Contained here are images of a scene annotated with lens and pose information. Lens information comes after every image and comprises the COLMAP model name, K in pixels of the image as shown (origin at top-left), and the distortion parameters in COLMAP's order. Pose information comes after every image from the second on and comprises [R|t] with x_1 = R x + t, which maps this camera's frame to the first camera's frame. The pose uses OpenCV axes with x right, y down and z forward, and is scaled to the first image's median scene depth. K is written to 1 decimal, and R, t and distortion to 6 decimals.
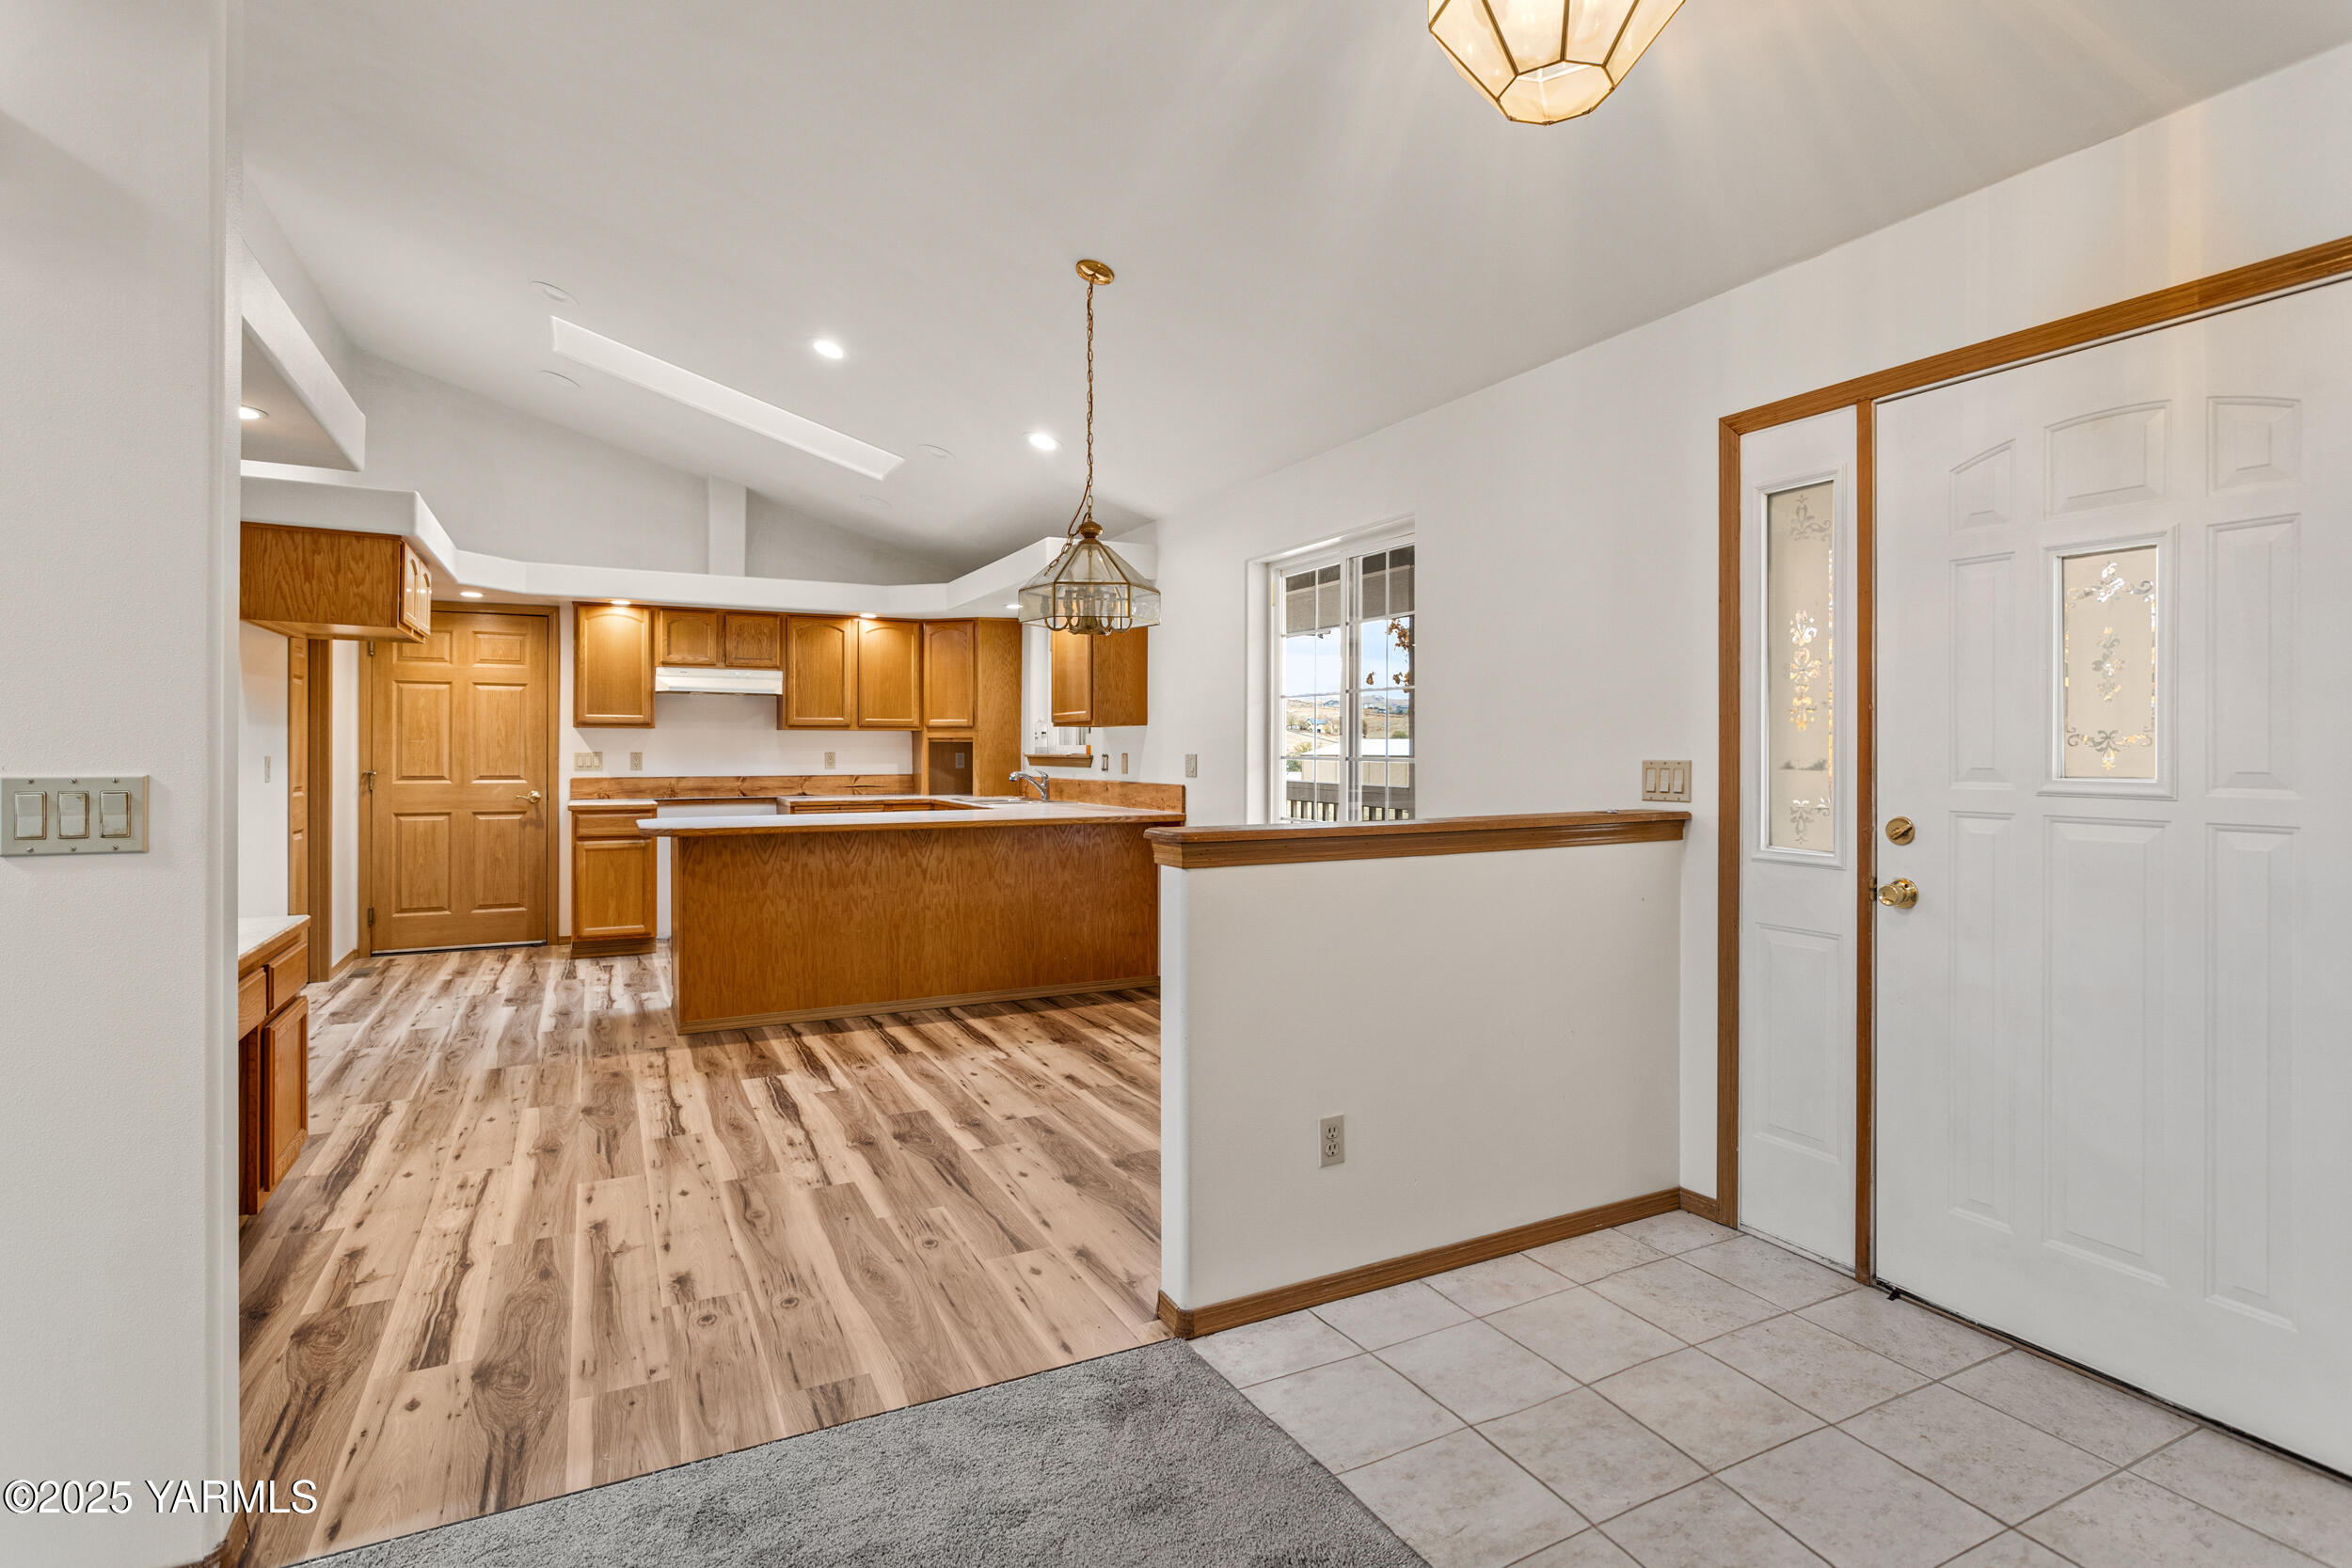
lens RADIAL K [[1164.0, 0, 1172.7], [0, 1164.0, 748.0], [0, 0, 1]] dist [-0.002128, 0.000129]
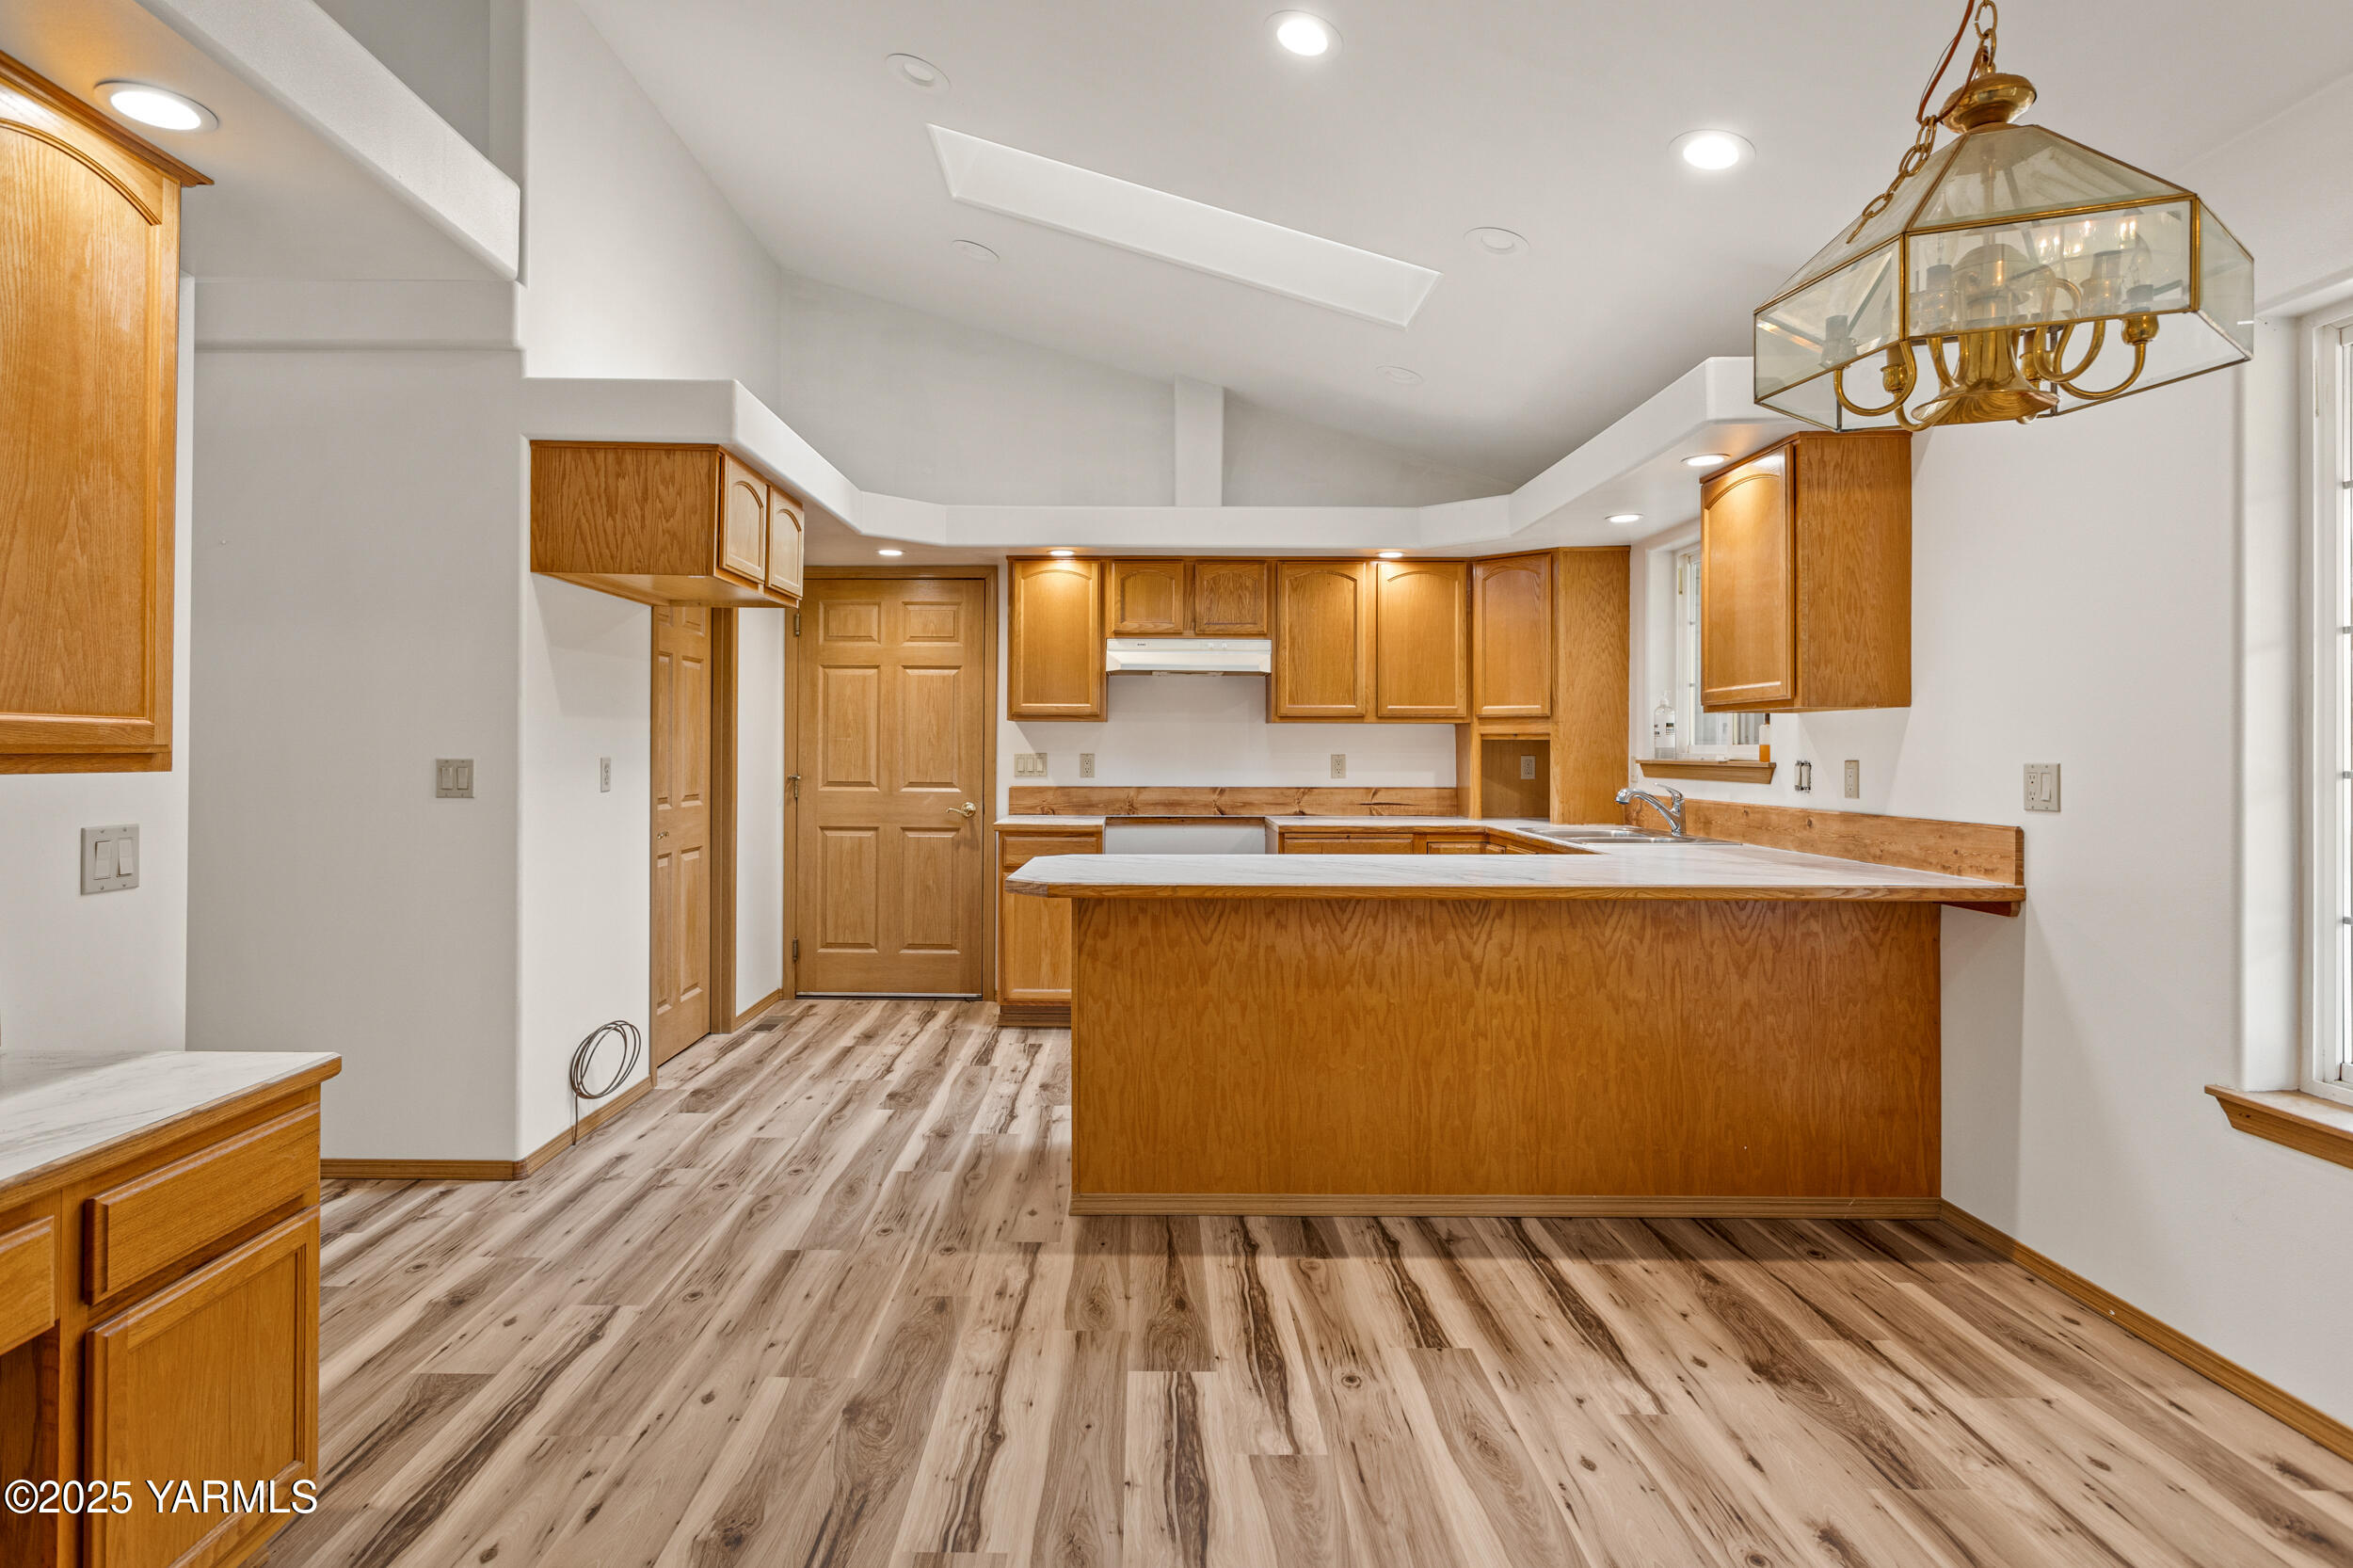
lens RADIAL K [[1073.9, 0, 1171.0], [0, 1073.9, 746.5], [0, 0, 1]] dist [-0.007194, 0.000100]
pose [[0.886877, 0.001898, -0.462002, -0.098546], [-0.002553, 0.999996, -0.000793, -0.000528], [0.461999, 0.001883, 0.886879, 0.443076]]
